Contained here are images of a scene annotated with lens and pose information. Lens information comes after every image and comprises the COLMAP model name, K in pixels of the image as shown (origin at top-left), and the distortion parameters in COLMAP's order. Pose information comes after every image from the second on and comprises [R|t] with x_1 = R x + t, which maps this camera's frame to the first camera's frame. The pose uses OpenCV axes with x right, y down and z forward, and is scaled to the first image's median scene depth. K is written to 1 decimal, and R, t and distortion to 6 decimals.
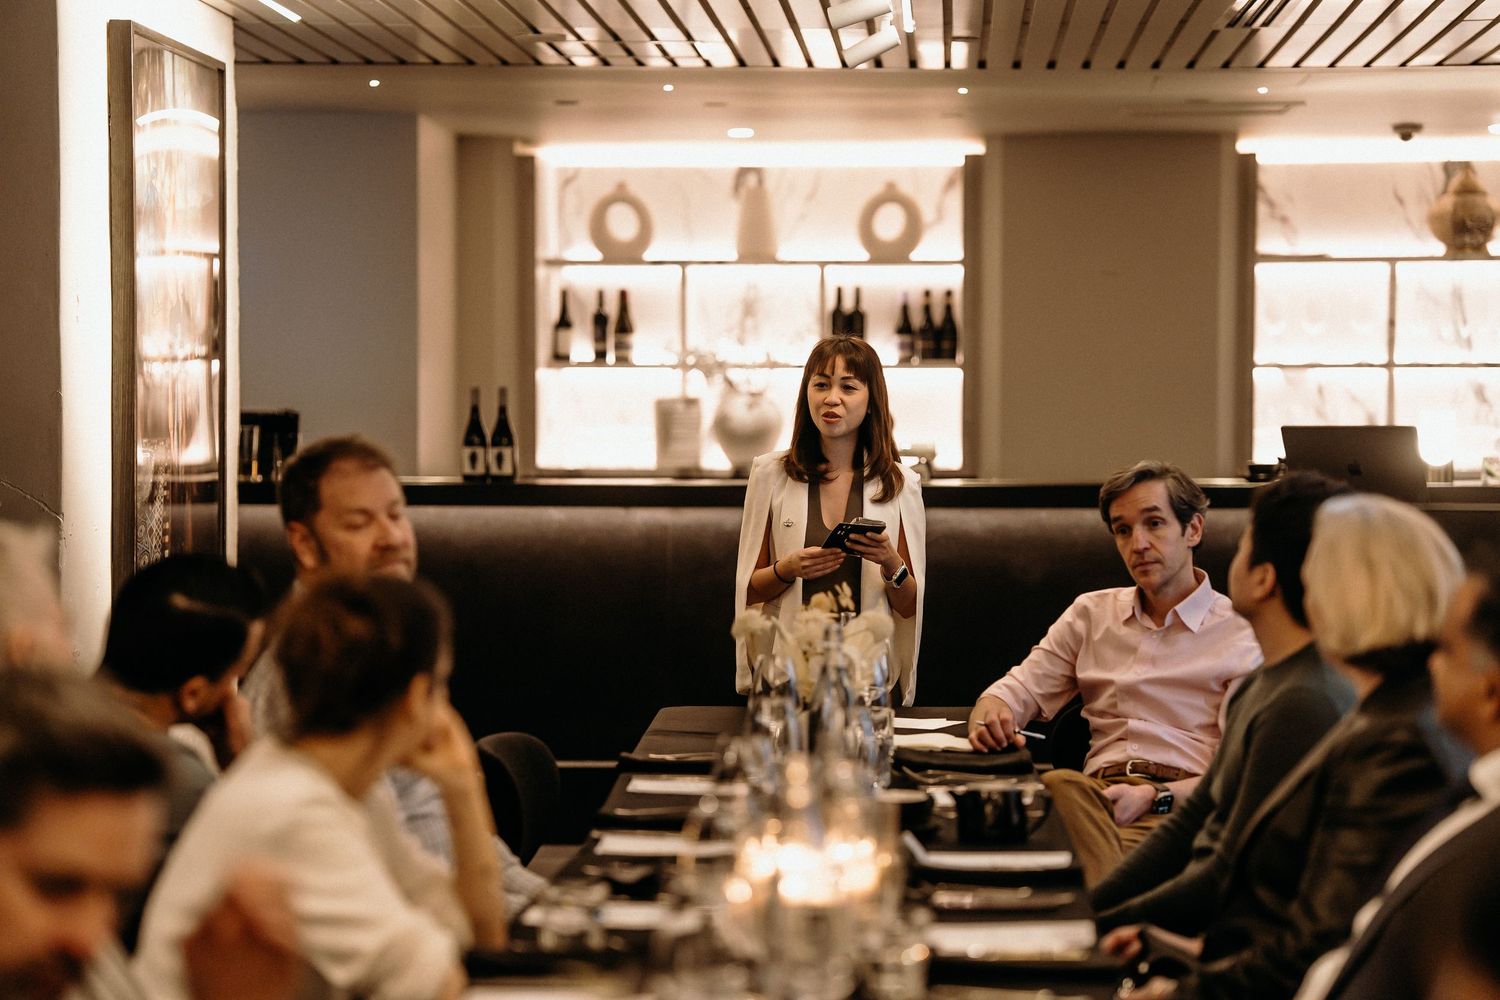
lens RADIAL K [[3652.7, 0, 750.0], [0, 3652.7, 500.0], [0, 0, 1]] dist [0.407781, 0.808507]
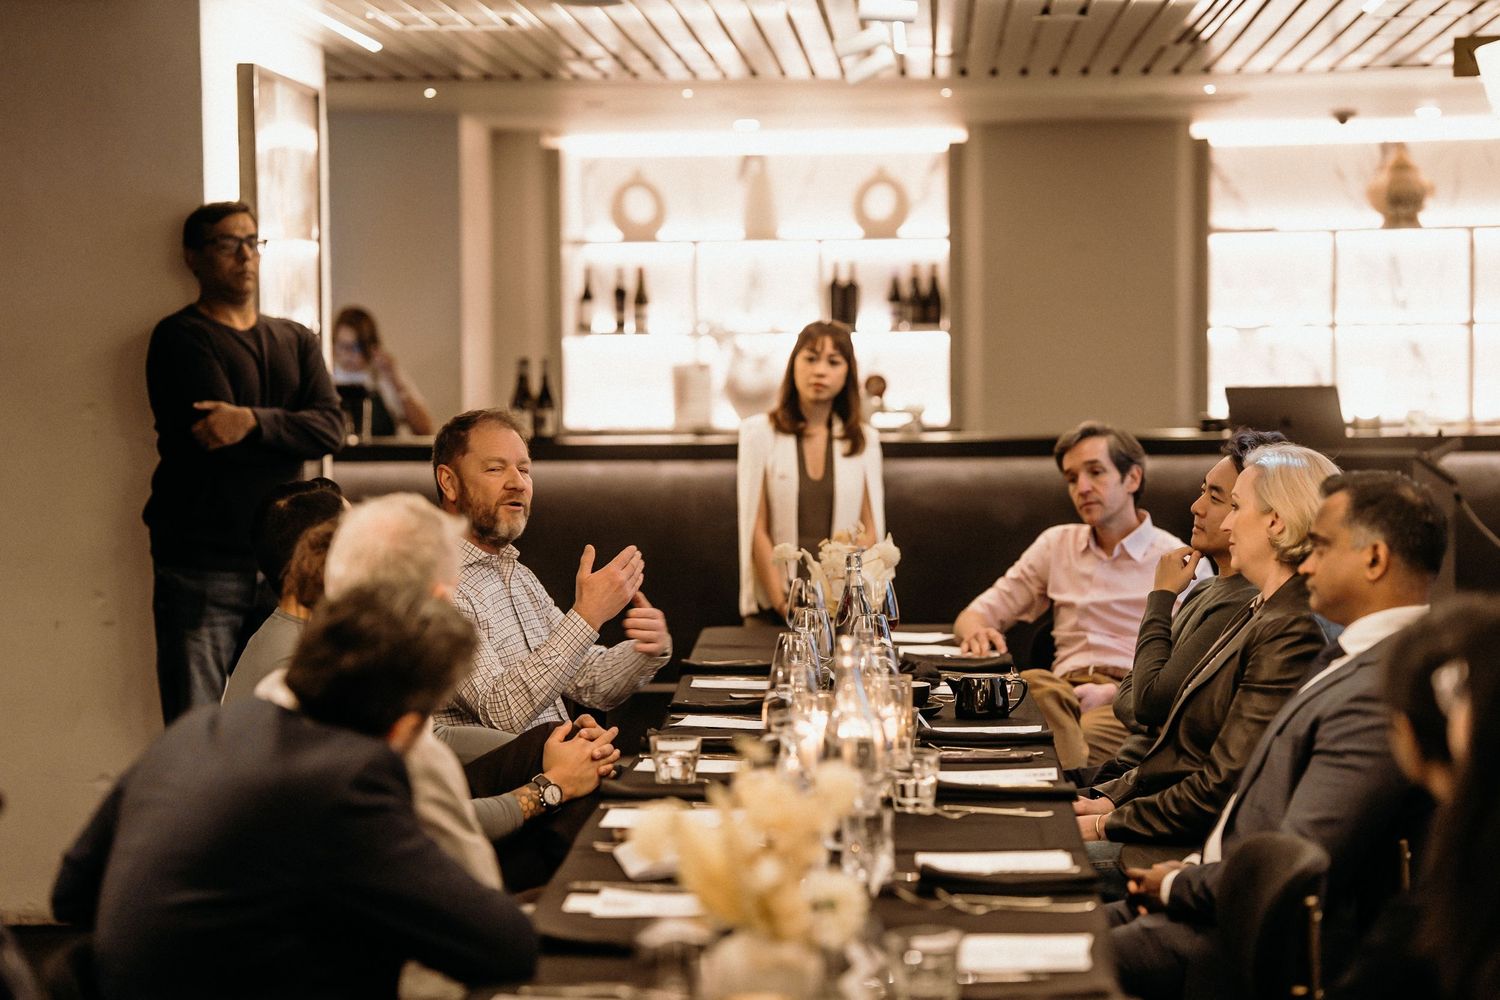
lens RADIAL K [[3841.1, 0, 704.9], [0, 3841.1, 531.3], [0, 0, 1]] dist [0.491921, 0.377822]
pose [[0.999938, -0.010349, -0.004091, -0.011581], [0.010435, 0.999713, 0.021576, -0.002012], [0.003867, -0.021617, 0.999759, -0.175177]]
